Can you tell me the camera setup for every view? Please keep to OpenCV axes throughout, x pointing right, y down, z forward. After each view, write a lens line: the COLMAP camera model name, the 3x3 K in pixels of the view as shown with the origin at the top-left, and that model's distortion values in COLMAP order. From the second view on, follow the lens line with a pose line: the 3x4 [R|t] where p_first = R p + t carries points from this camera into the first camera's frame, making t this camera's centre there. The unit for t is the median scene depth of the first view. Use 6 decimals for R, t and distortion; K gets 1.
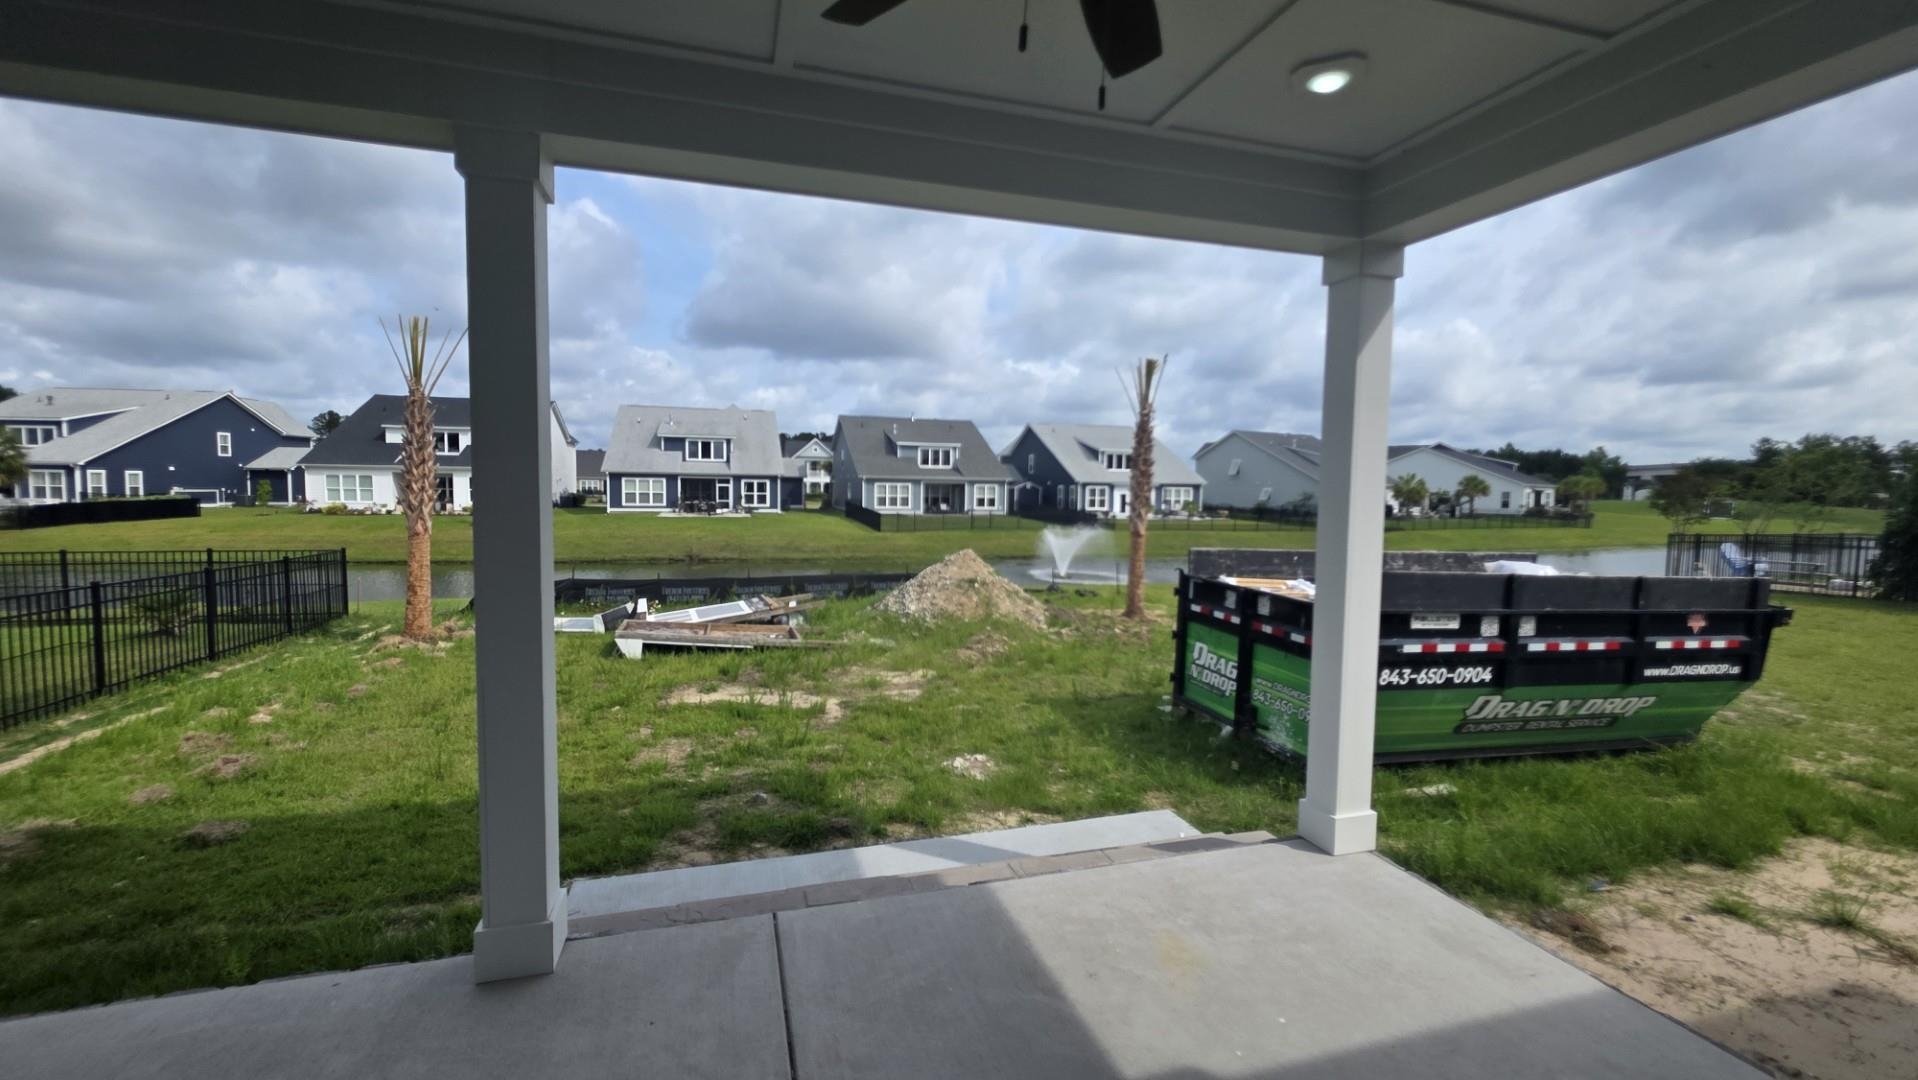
lens RADIAL K [[770.6, 0, 959.0], [0, 770.6, 540.0], [0, 0, 1]] dist [0.000440, 0.000128]
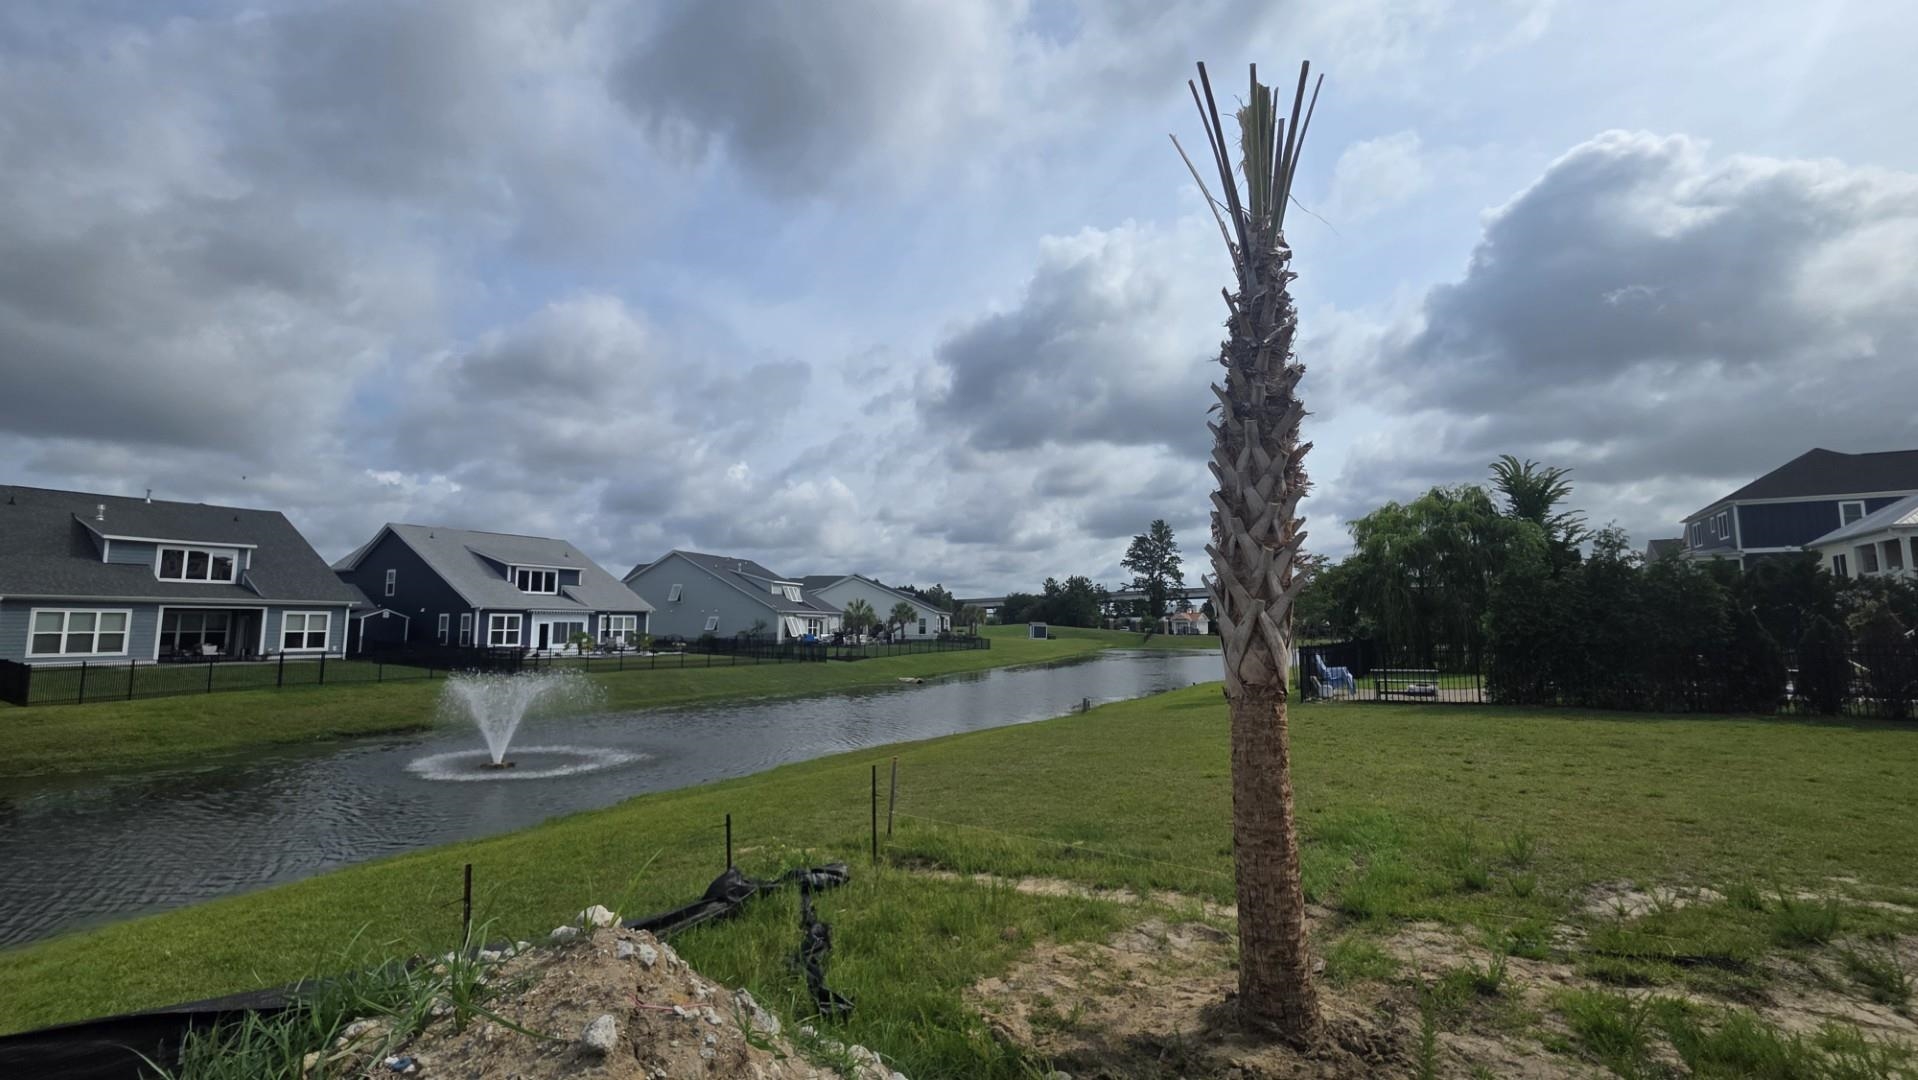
lens RADIAL K [[770.6, 0, 959.0], [0, 770.6, 540.0], [0, 0, 1]] dist [0.000440, 0.000128]
pose [[0.735968, 0.062114, 0.674161, -0.000062], [0.055675, 0.986857, -0.151703, -0.004174], [-0.674723, 0.149182, 0.722837, 0.165706]]
